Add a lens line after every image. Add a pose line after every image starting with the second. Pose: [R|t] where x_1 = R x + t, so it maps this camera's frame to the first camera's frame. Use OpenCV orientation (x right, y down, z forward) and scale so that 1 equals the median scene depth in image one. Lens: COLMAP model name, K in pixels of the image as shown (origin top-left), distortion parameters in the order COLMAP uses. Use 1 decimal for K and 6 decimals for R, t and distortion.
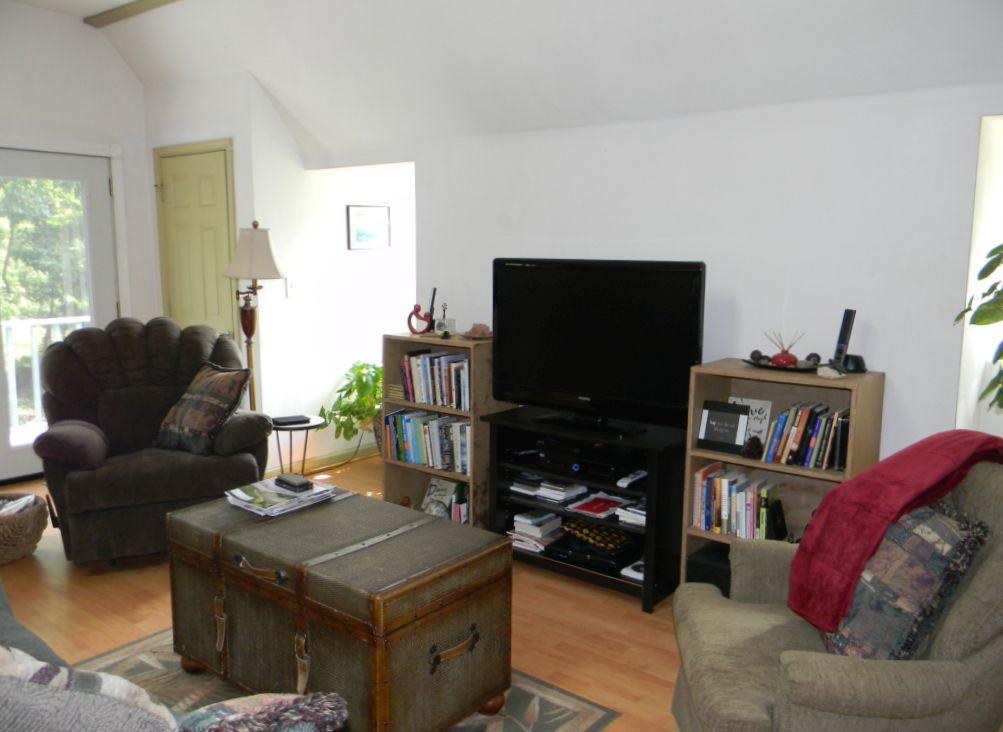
lens RADIAL K [[819.3, 0, 501.5], [0, 819.3, 370.8], [0, 0, 1]] dist [-0.003197, -0.000103]
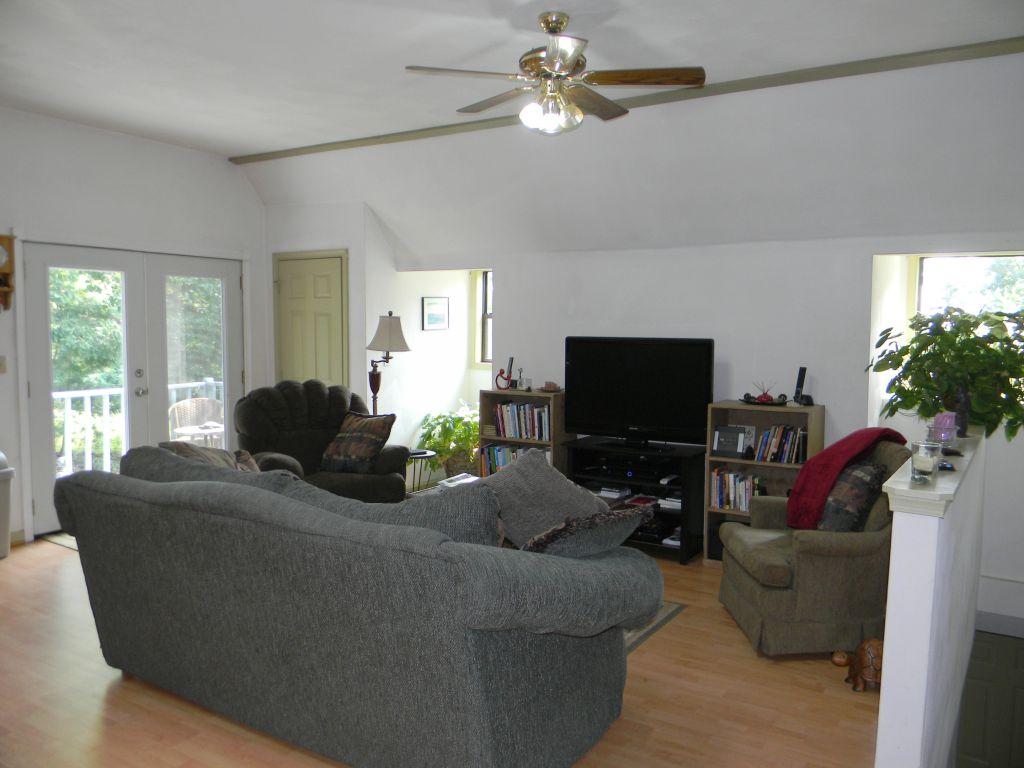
lens RADIAL K [[823.8, 0, 509.1], [0, 823.8, 378.5], [0, 0, 1]] dist [0.004275, -0.022454]
pose [[0.994095, -0.007291, 0.108266, -0.278112], [0.016386, 0.996385, -0.083352, 0.062011], [-0.107267, 0.084634, 0.990621, -0.470089]]
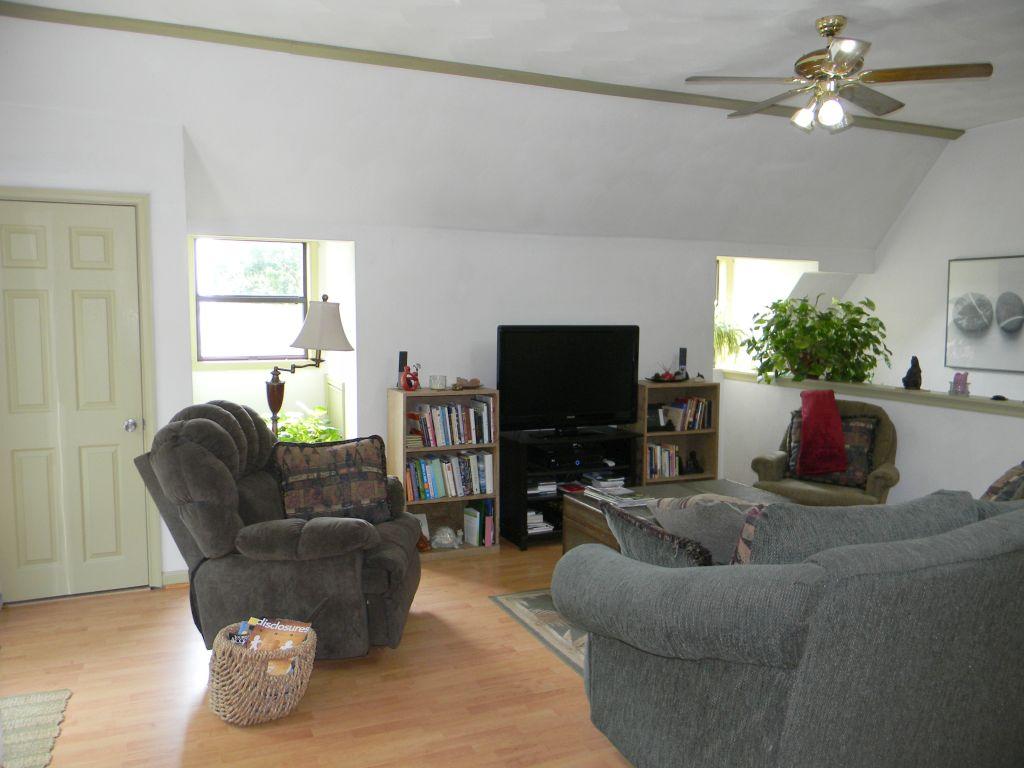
lens RADIAL K [[823.8, 0, 507.2], [0, 823.8, 385.0], [0, 0, 1]] dist [0.004275, -0.022454]
pose [[0.465179, -0.086036, 0.881026, -1.219590], [0.130847, 0.991016, 0.027690, -0.077495], [-0.875493, 0.102399, 0.472257, 0.363777]]
